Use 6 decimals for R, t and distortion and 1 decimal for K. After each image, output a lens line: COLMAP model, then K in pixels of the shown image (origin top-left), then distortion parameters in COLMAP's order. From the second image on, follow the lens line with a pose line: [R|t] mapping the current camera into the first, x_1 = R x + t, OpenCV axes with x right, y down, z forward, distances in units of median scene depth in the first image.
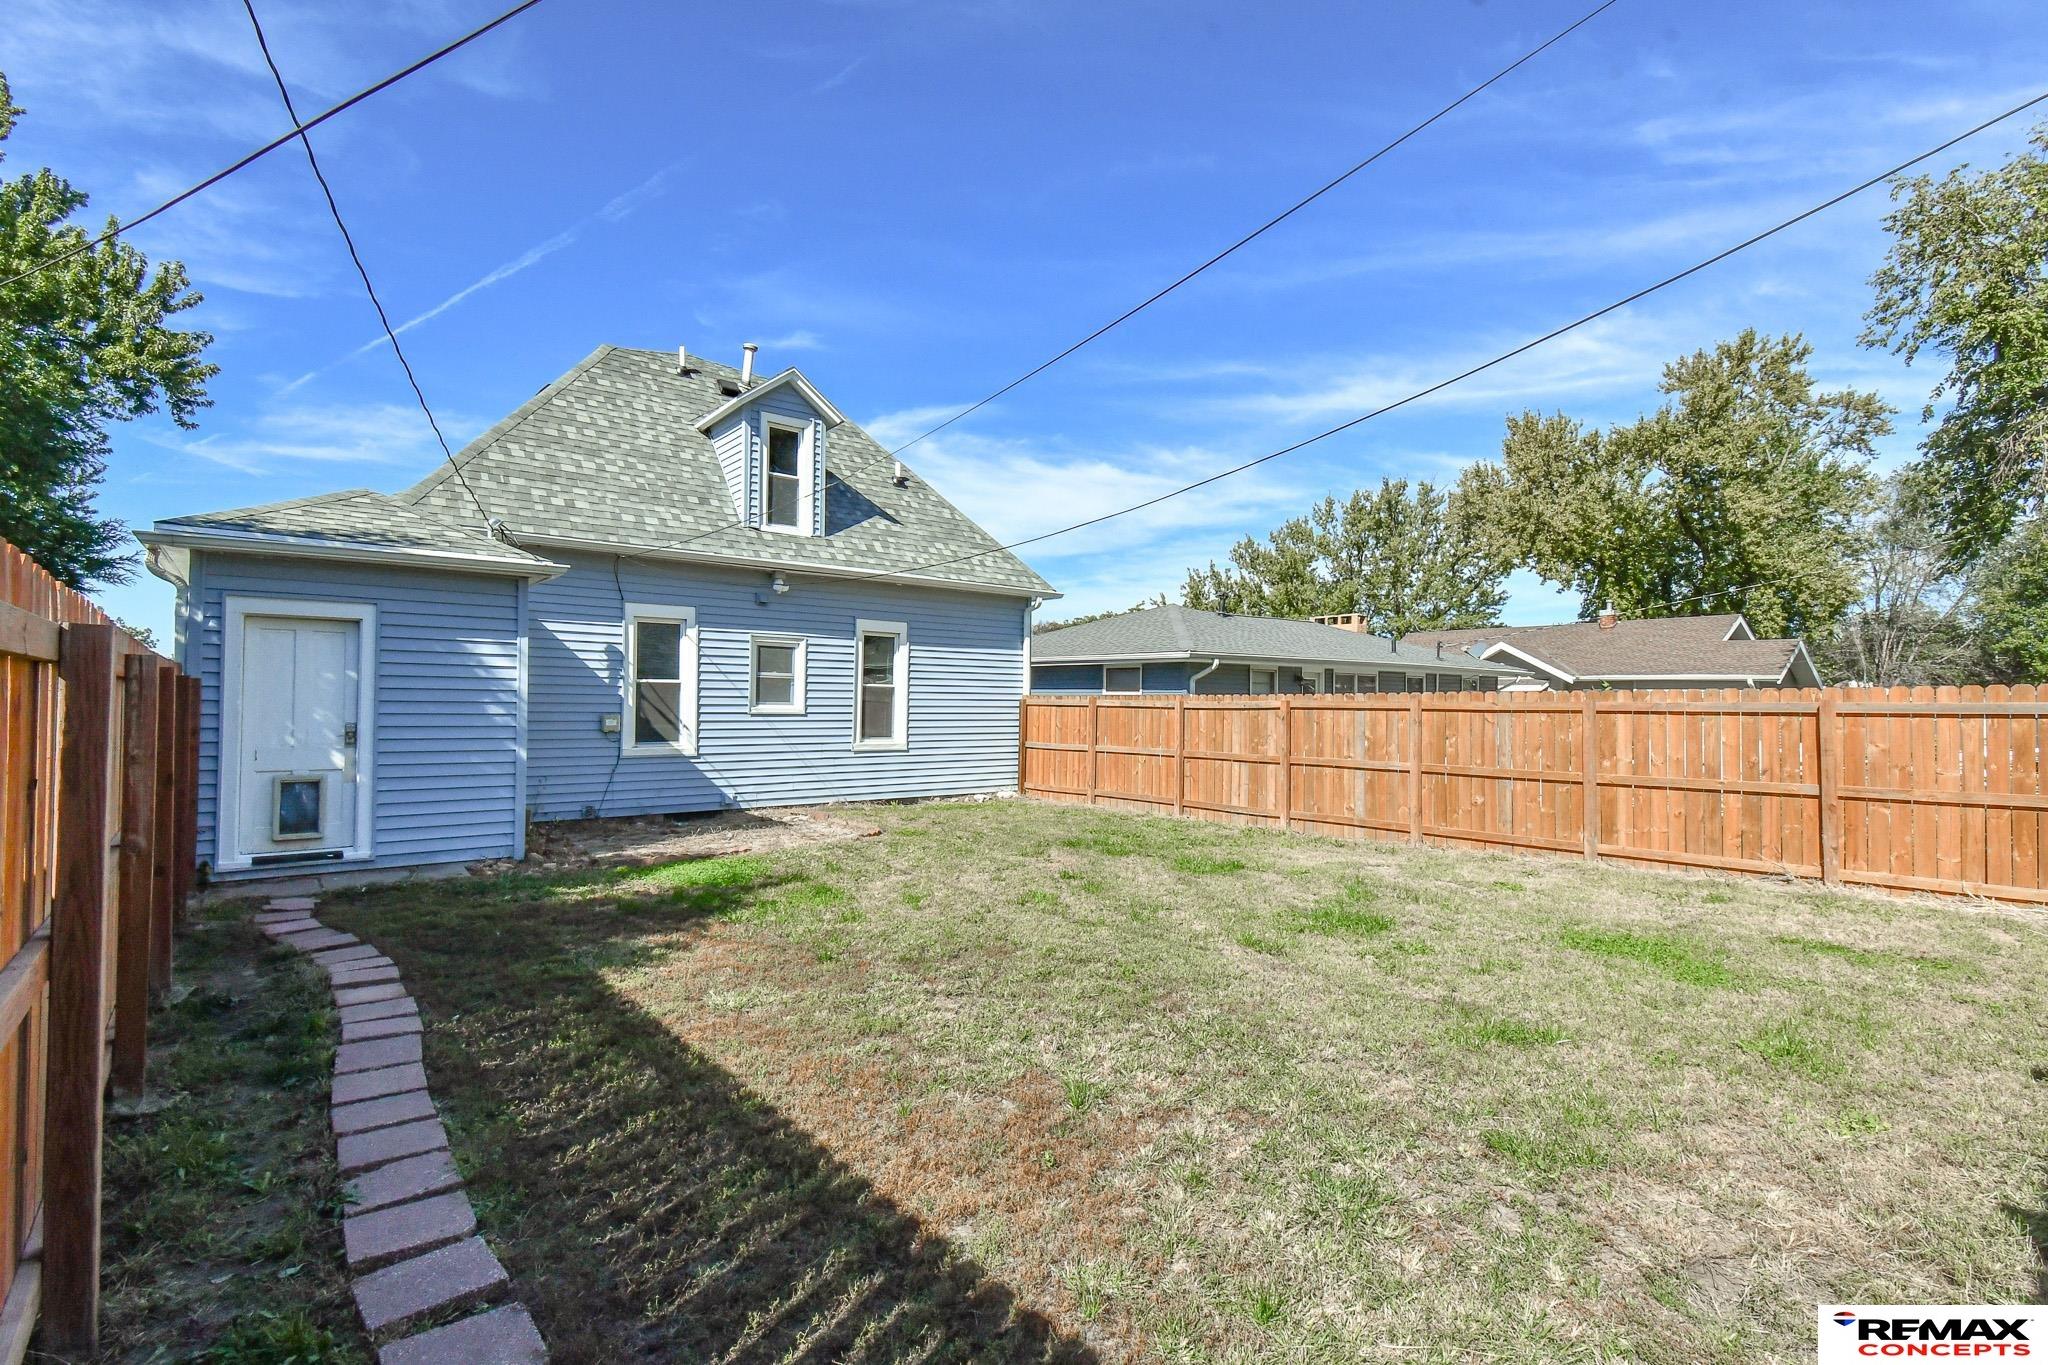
lens RADIAL K [[1114.3, 0, 1104.3], [0, 1114.3, 685.8], [0, 0, 1]] dist [0.008168, -0.004271]
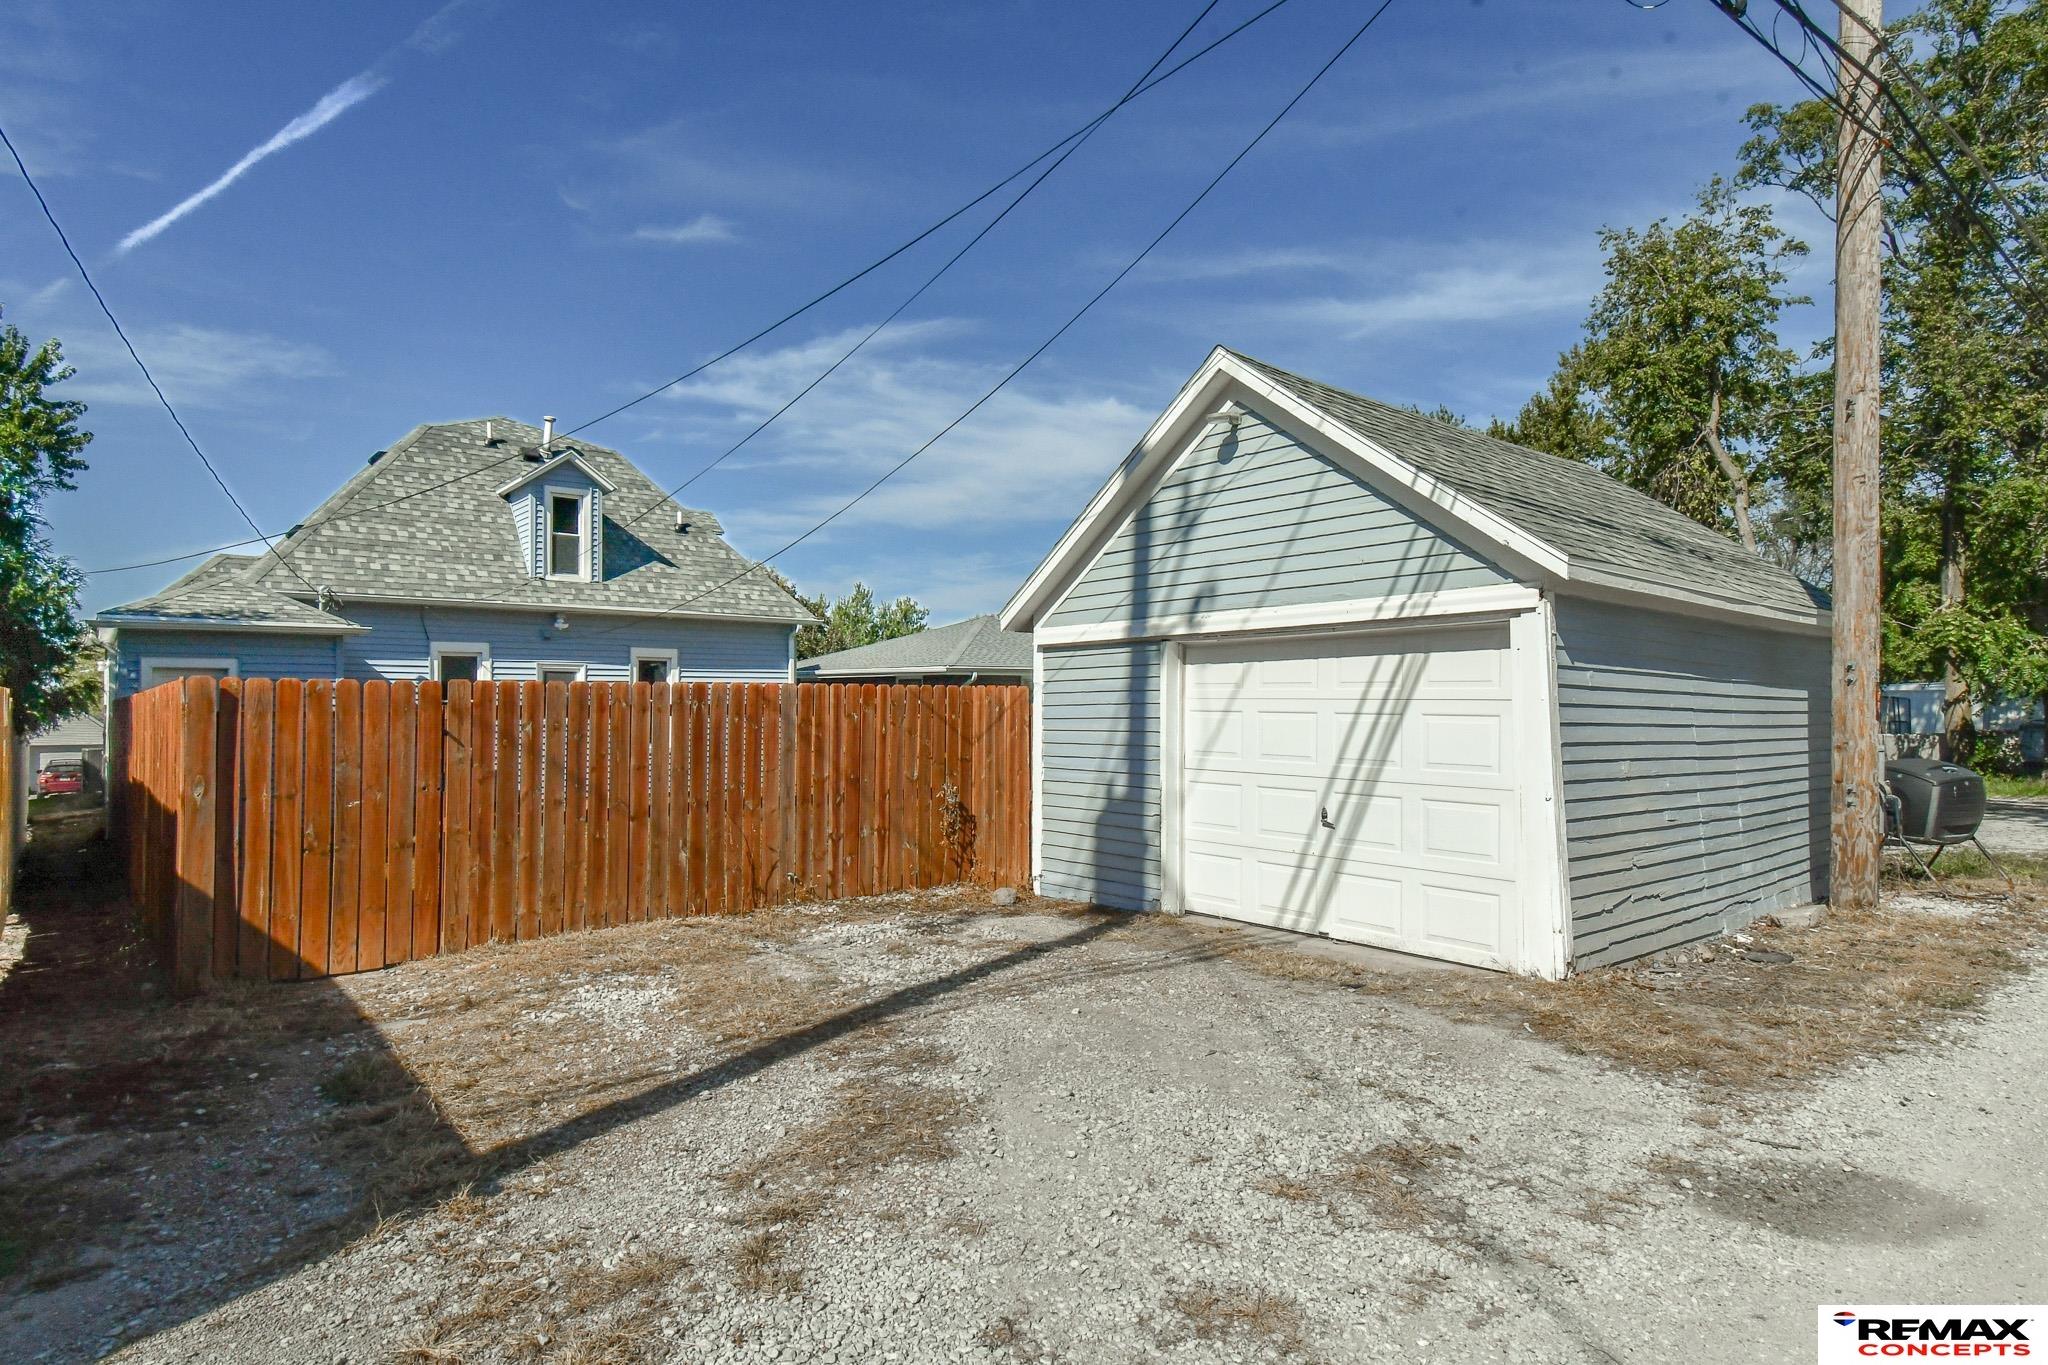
lens RADIAL K [[1167.9, 0, 1012.9], [0, 1167.9, 692.8], [0, 0, 1]] dist [0.036328, -0.007897]
pose [[0.999939, -0.008928, 0.006441, 0.207029], [0.008897, 0.999949, 0.004873, -0.013015], [-0.006484, -0.004815, 0.999967, -0.326649]]
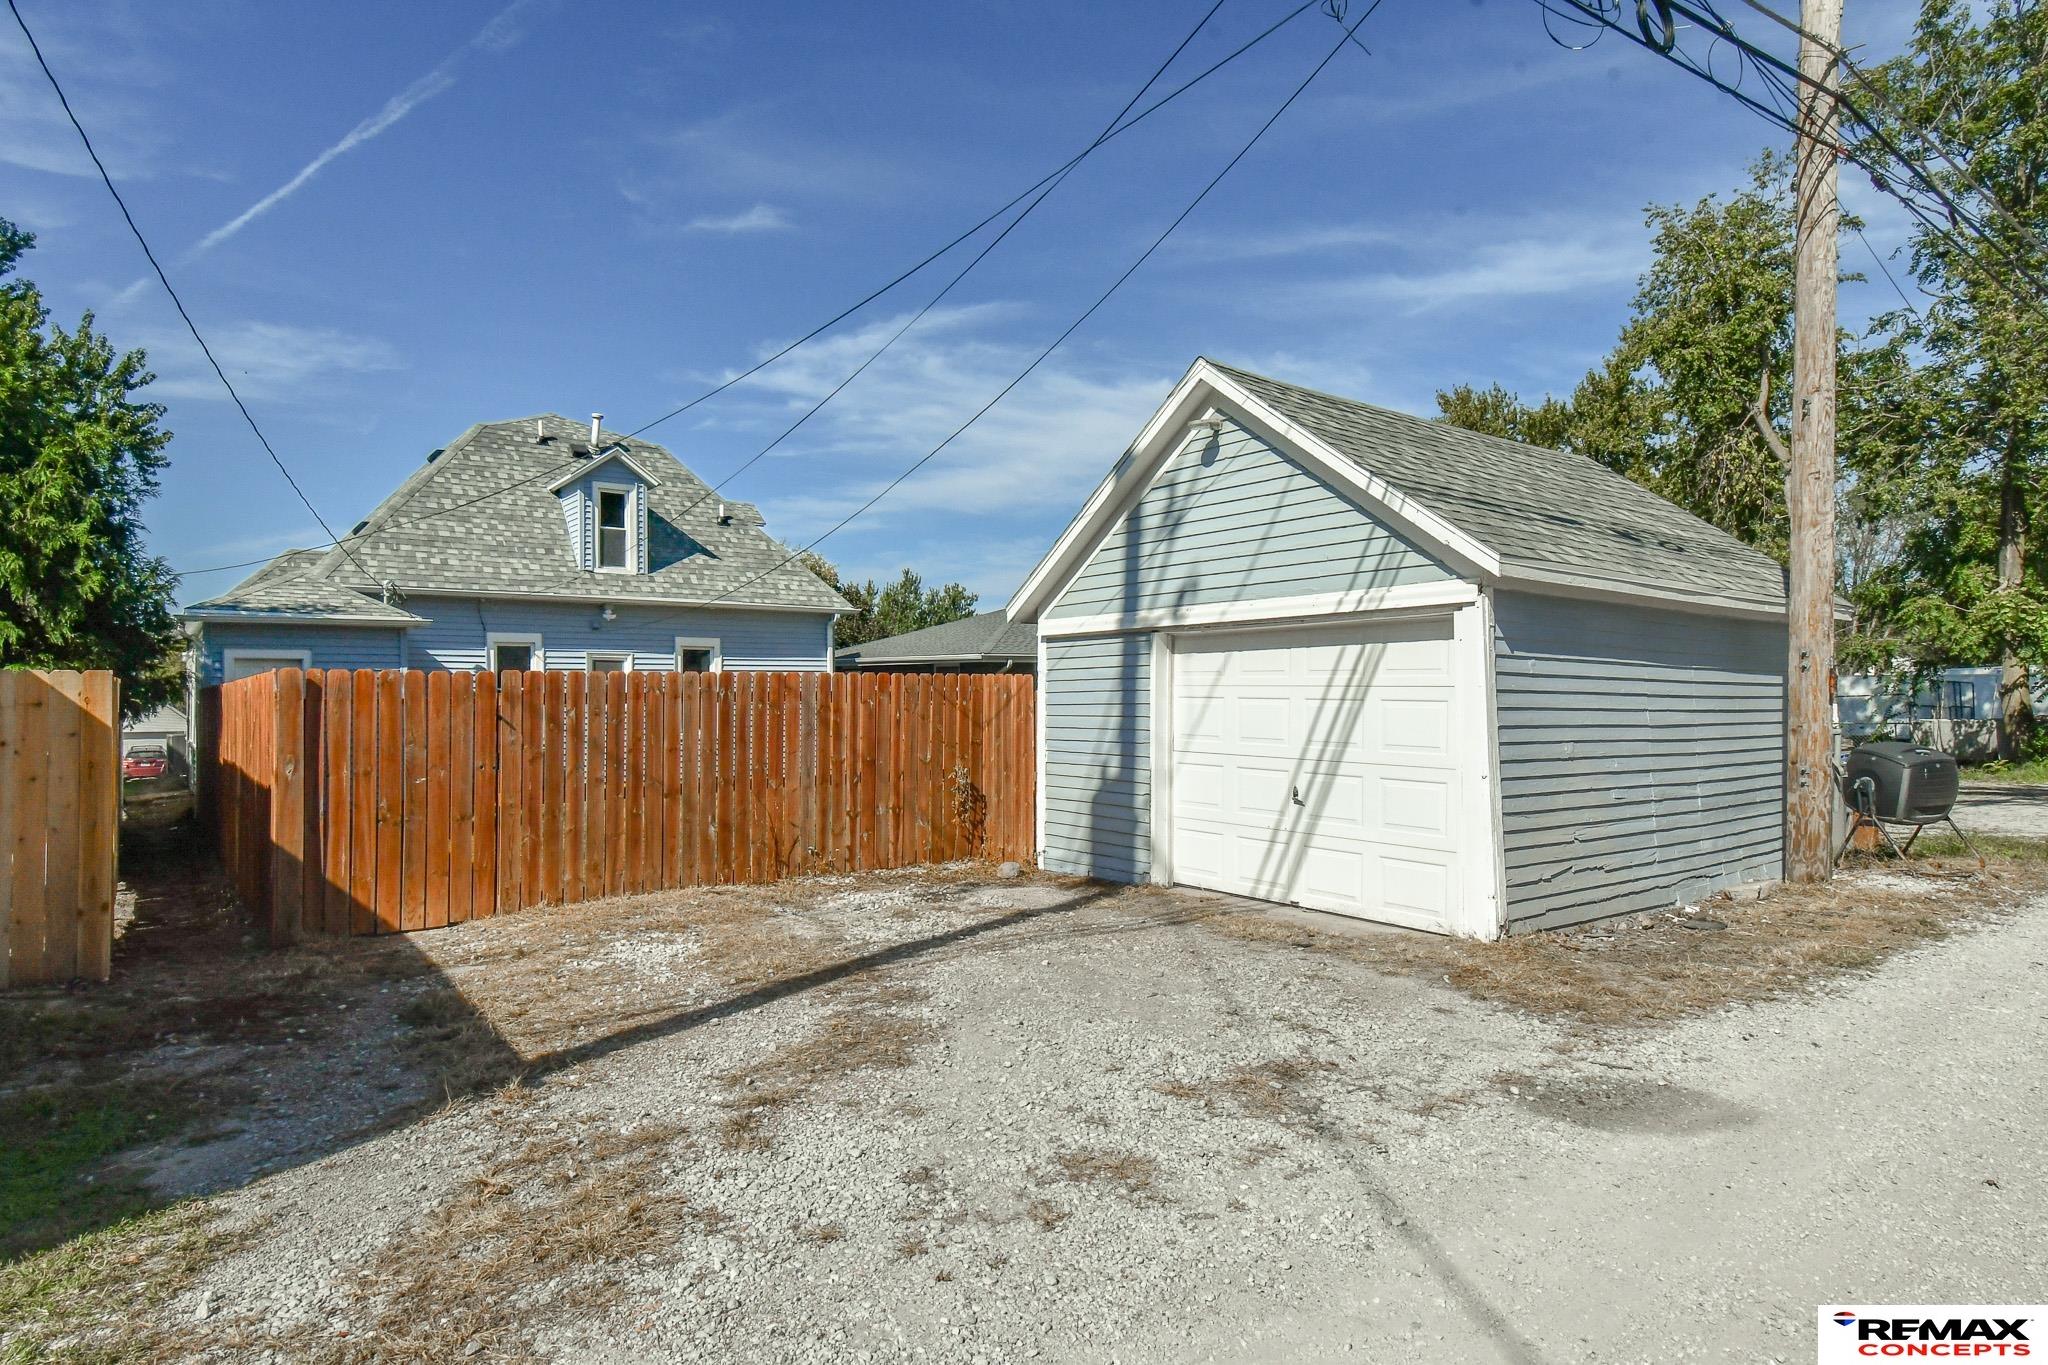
lens RADIAL K [[1167.9, 0, 999.8], [0, 1167.9, 695.5], [0, 0, 1]] dist [0.036328, -0.007897]
pose [[0.999052, -0.010530, -0.042242, 0.222153], [0.011293, 0.999777, 0.017850, -0.013284], [0.042045, -0.018310, 0.998948, -0.356663]]
